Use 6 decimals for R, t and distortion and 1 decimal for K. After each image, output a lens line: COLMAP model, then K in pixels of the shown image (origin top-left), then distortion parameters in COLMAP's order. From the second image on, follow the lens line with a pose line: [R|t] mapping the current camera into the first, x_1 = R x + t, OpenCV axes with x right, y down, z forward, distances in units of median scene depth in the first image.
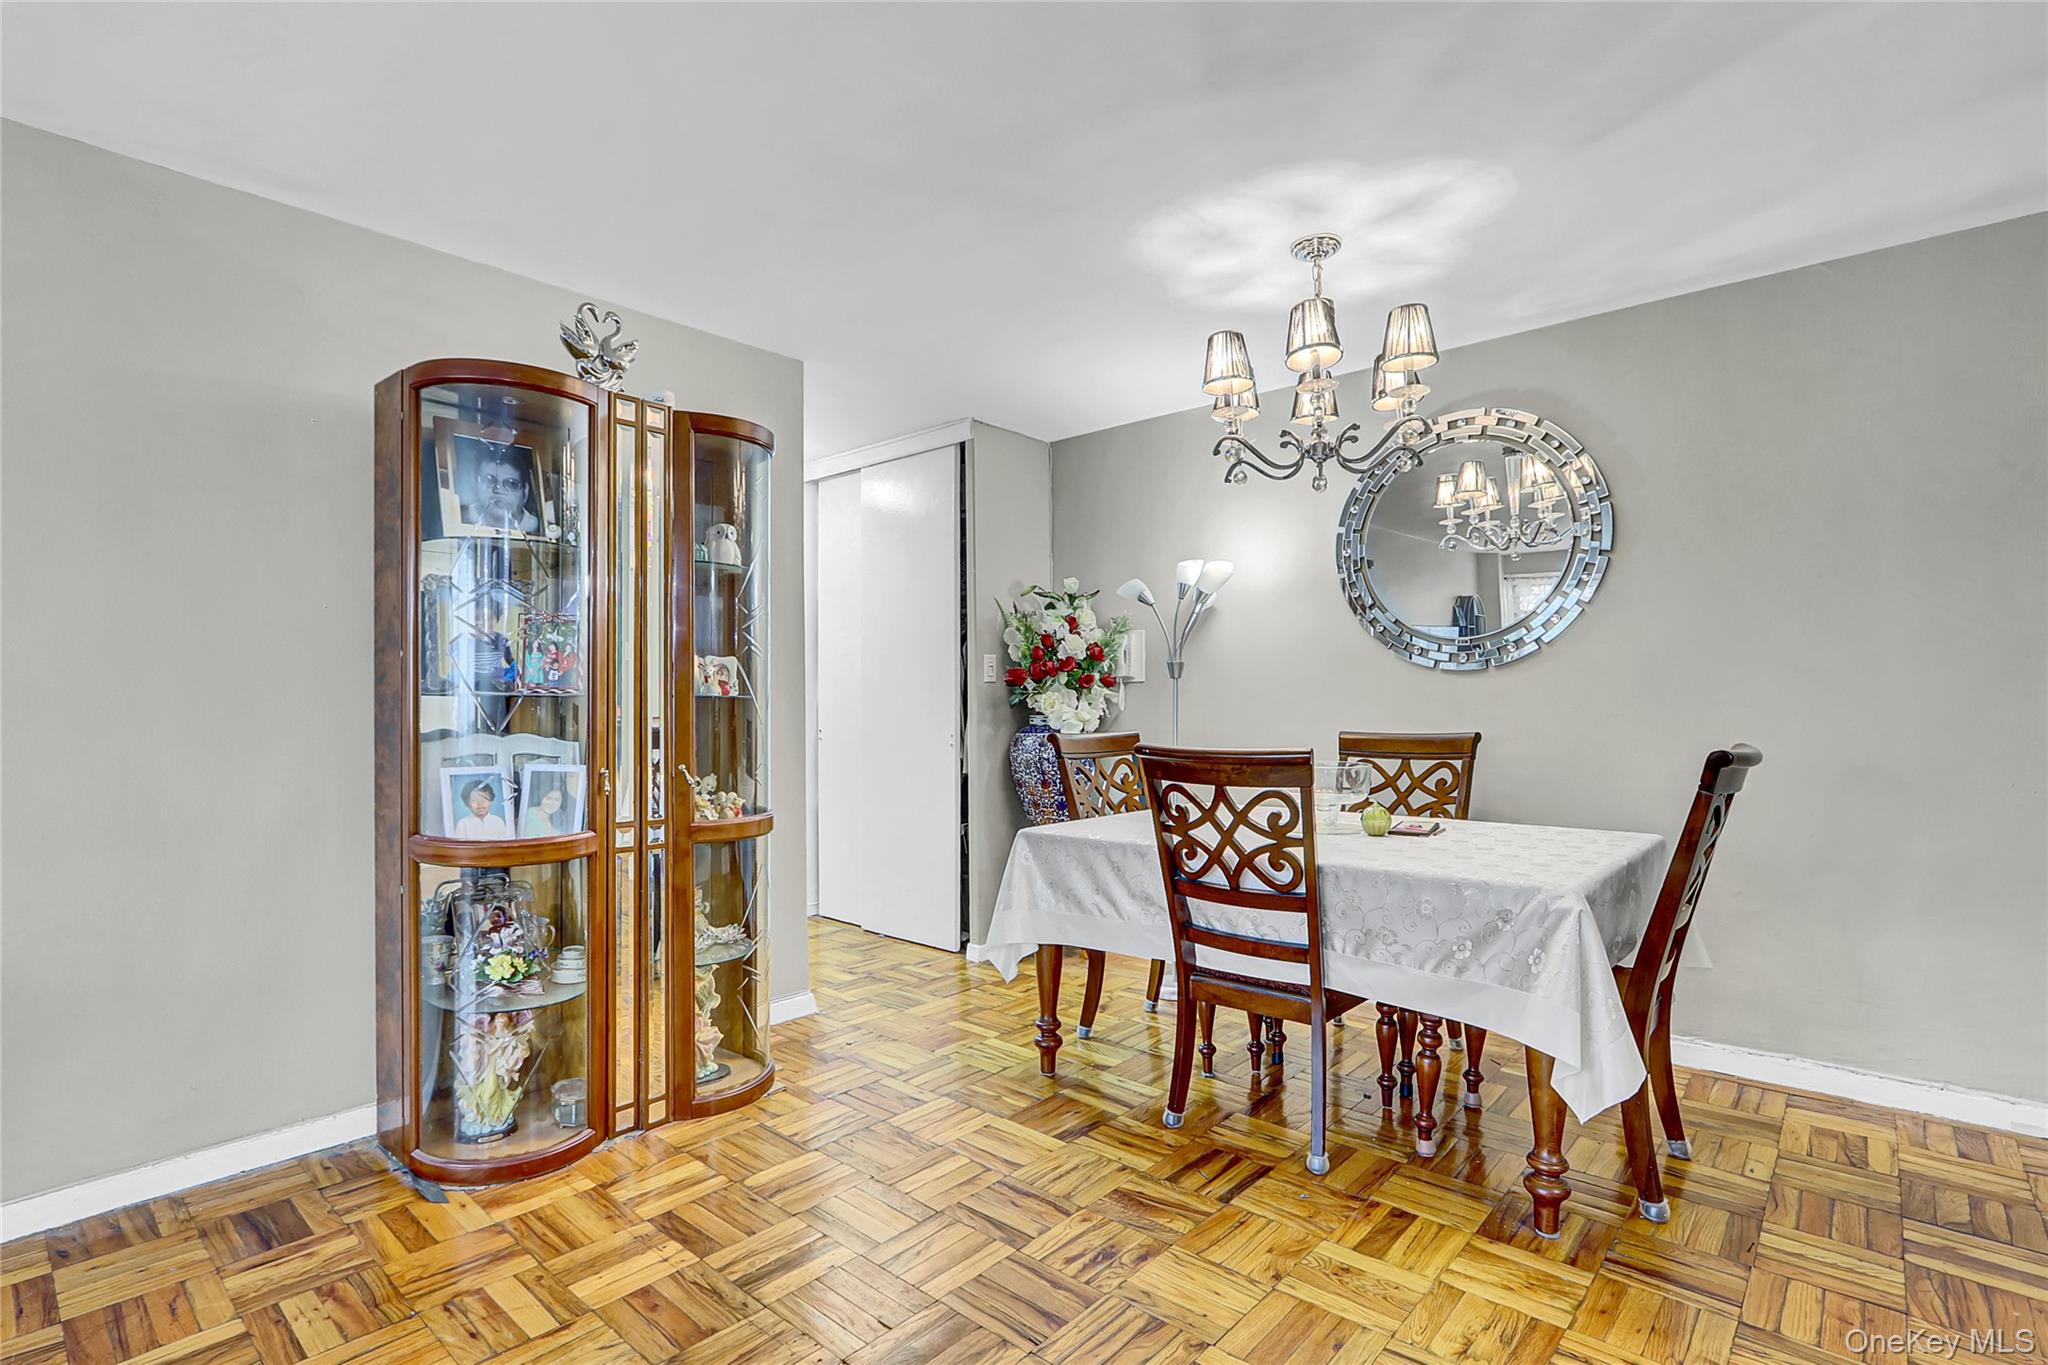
lens RADIAL K [[983.0, 0, 1017.8], [0, 983.0, 694.9], [0, 0, 1]] dist [-0.032599, 0.019742]
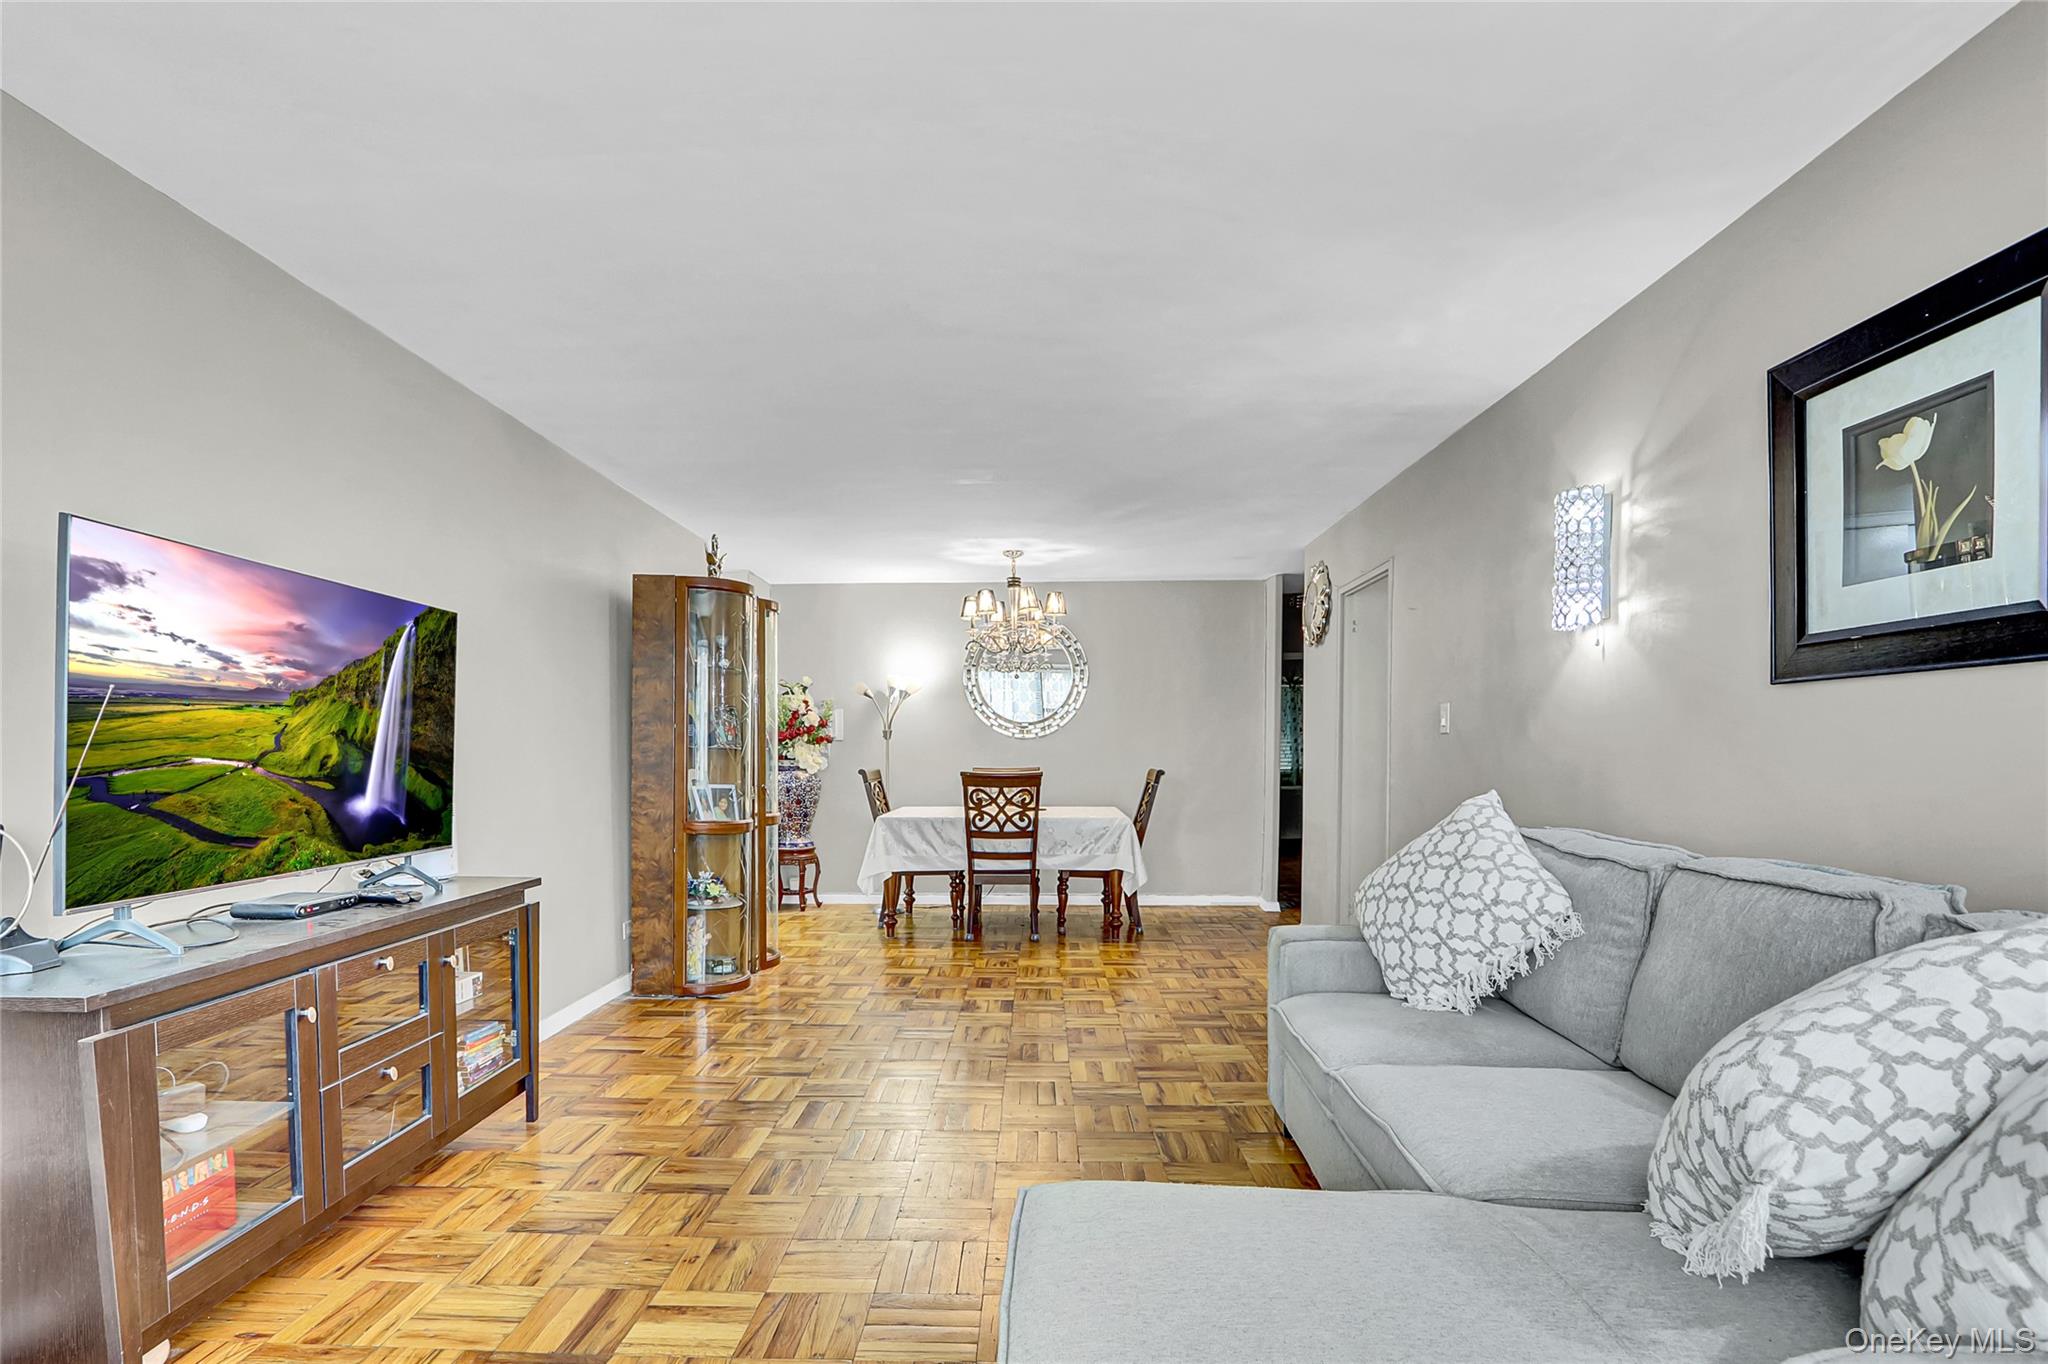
lens RADIAL K [[983.0, 0, 1017.8], [0, 983.0, 694.4], [0, 0, 1]] dist [-0.032599, 0.019742]
pose [[0.774471, 0.040138, 0.631334, -1.272632], [-0.009243, 0.998597, -0.052149, -0.011963], [-0.632542, 0.034552, 0.773755, -0.890618]]
